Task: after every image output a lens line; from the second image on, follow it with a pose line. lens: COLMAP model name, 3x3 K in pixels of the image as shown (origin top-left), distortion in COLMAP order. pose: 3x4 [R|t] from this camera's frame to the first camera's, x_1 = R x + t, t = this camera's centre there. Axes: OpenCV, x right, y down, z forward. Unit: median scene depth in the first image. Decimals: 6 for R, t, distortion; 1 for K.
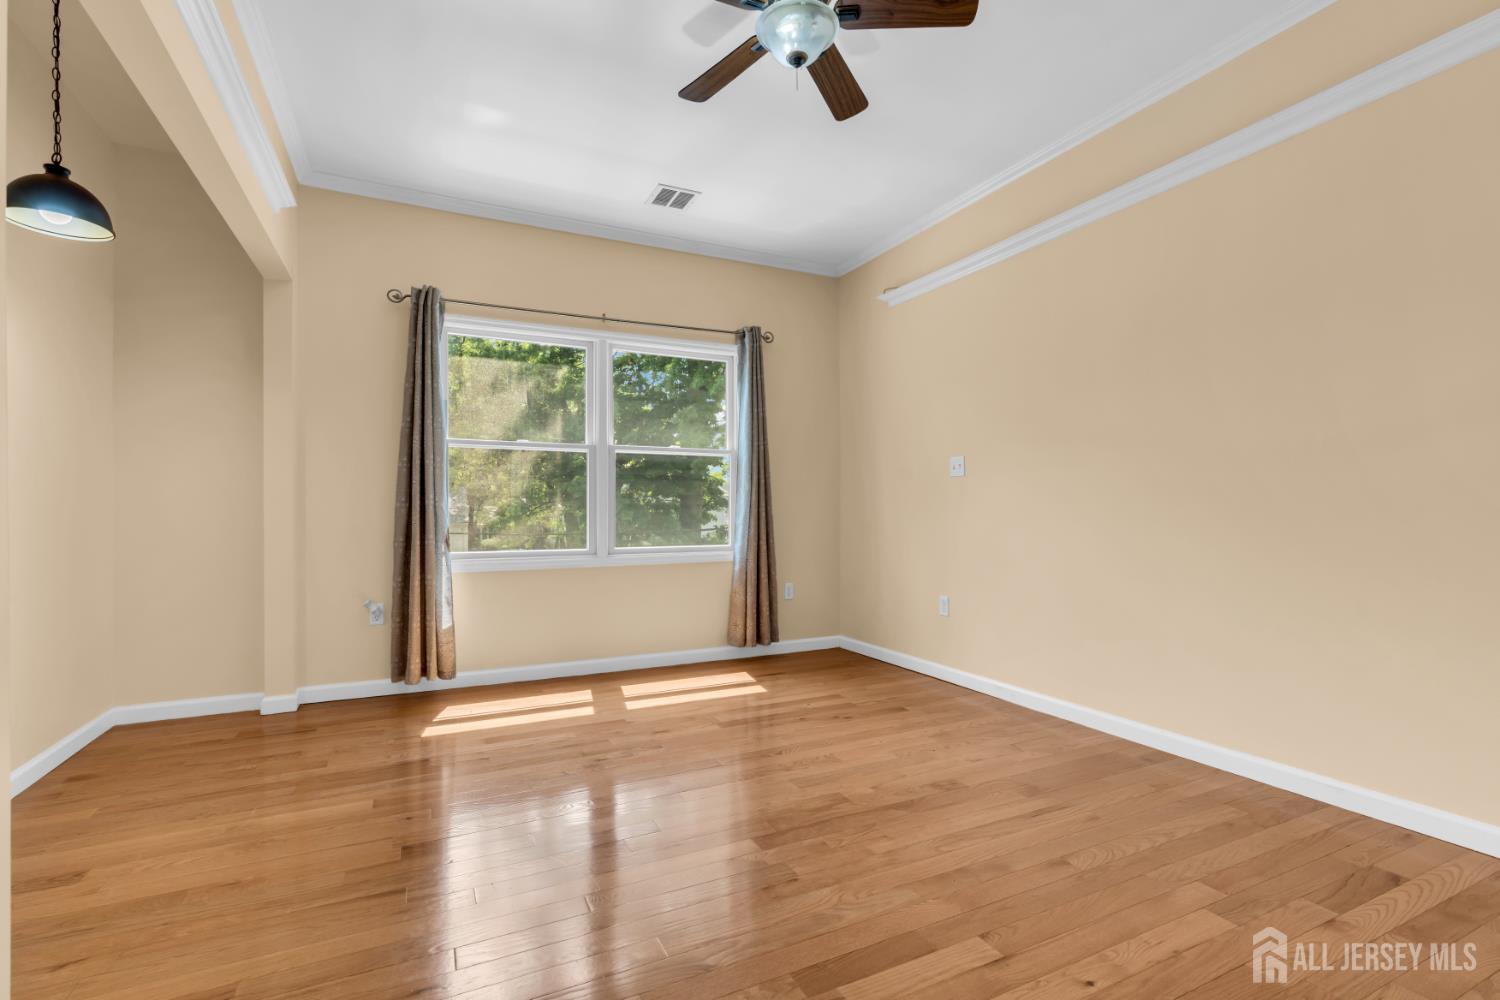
lens RADIAL K [[679.8, 0, 753.6], [0, 679.8, 503.3], [0, 0, 1]] dist [-0.008215, 0.003167]
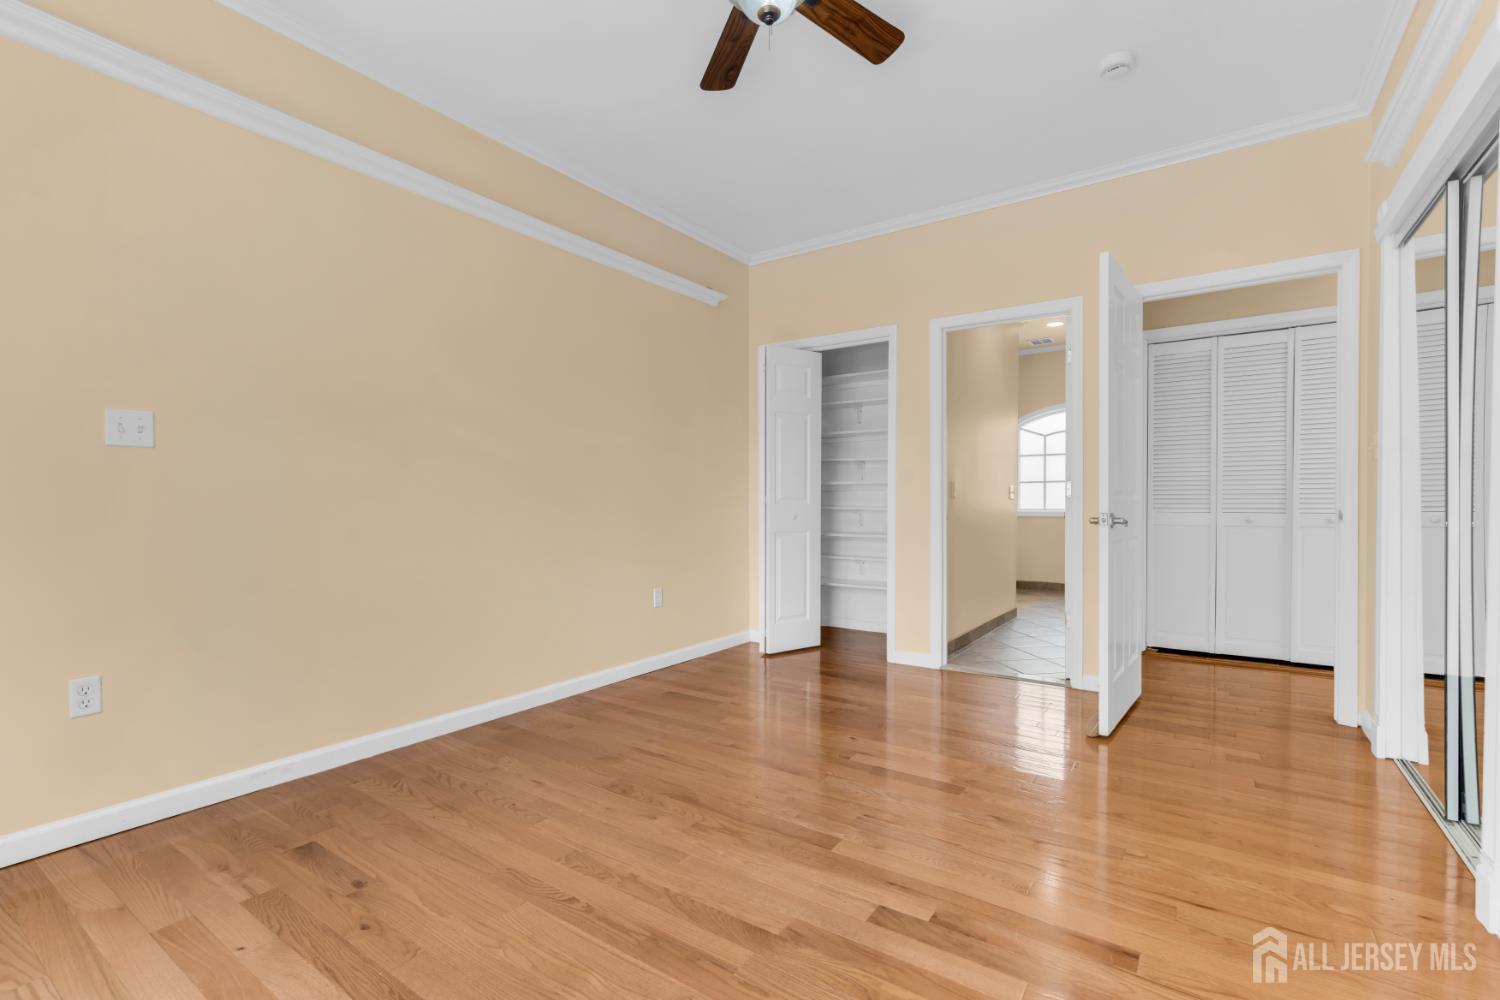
lens RADIAL K [[679.8, 0, 749.9], [0, 679.8, 502.8], [0, 0, 1]] dist [-0.008215, 0.003167]
pose [[-0.478417, 0.001543, 0.878131, -0.462528], [-0.001561, 0.999995, -0.002608, 0.006651], [-0.878131, -0.002619, -0.478413, 0.916241]]
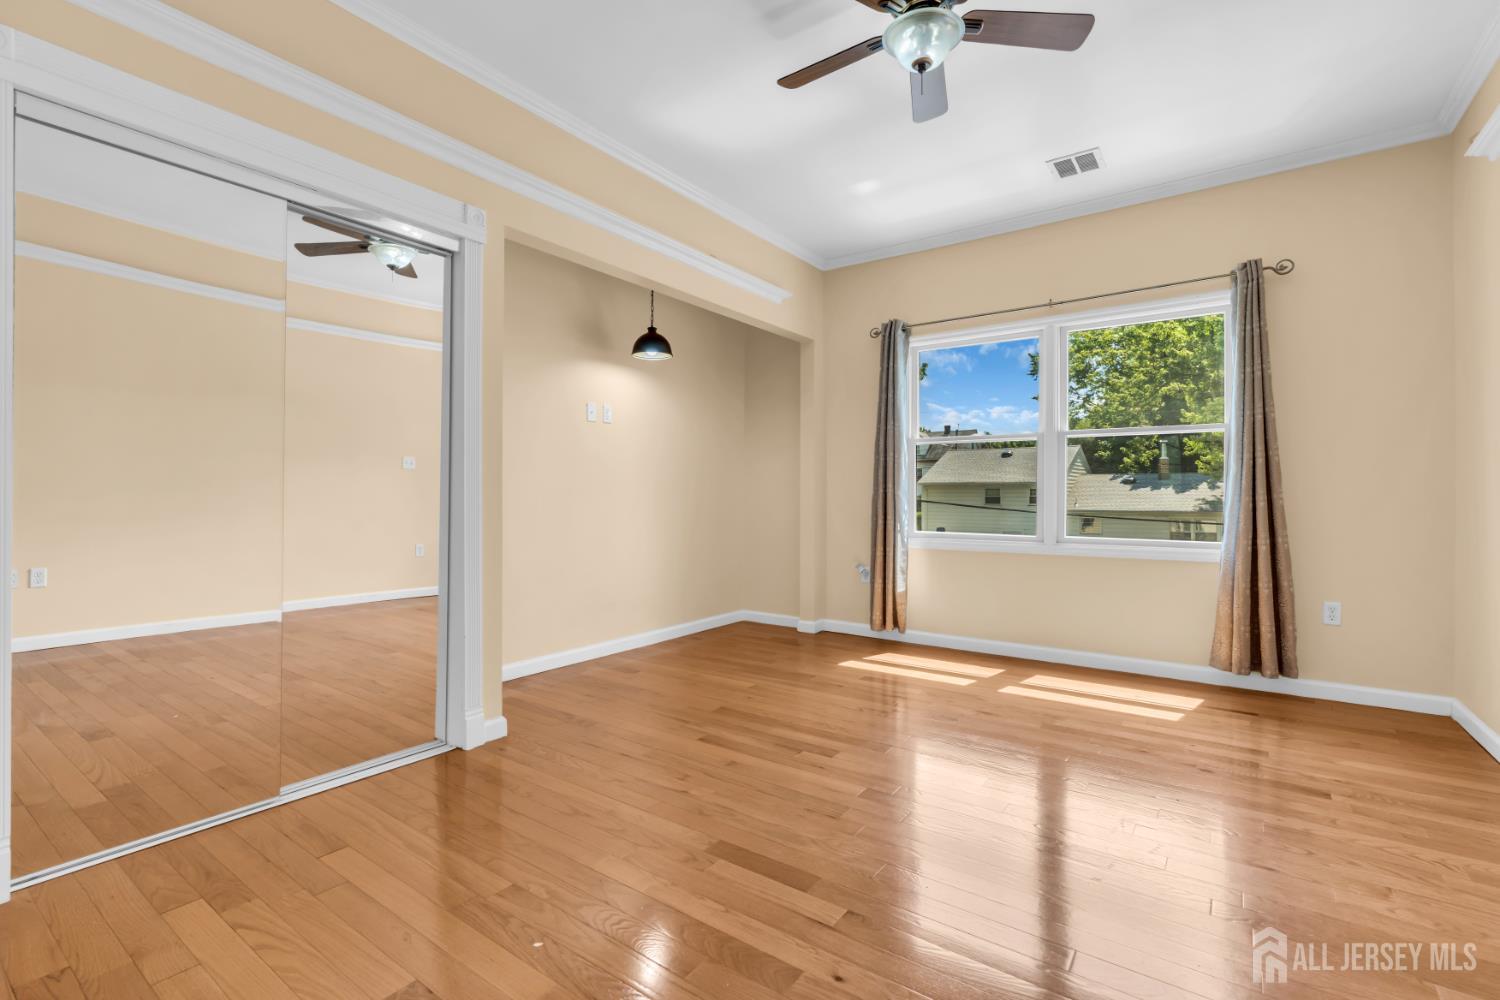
lens RADIAL K [[679.8, 0, 741.2], [0, 679.8, 490.0], [0, 0, 1]] dist [-0.008215, 0.003167]
pose [[0.463564, -0.004576, -0.886052, 0.533386], [0.004470, 0.999986, -0.002826, -0.000917], [0.886052, -0.002650, 0.463578, 0.170483]]
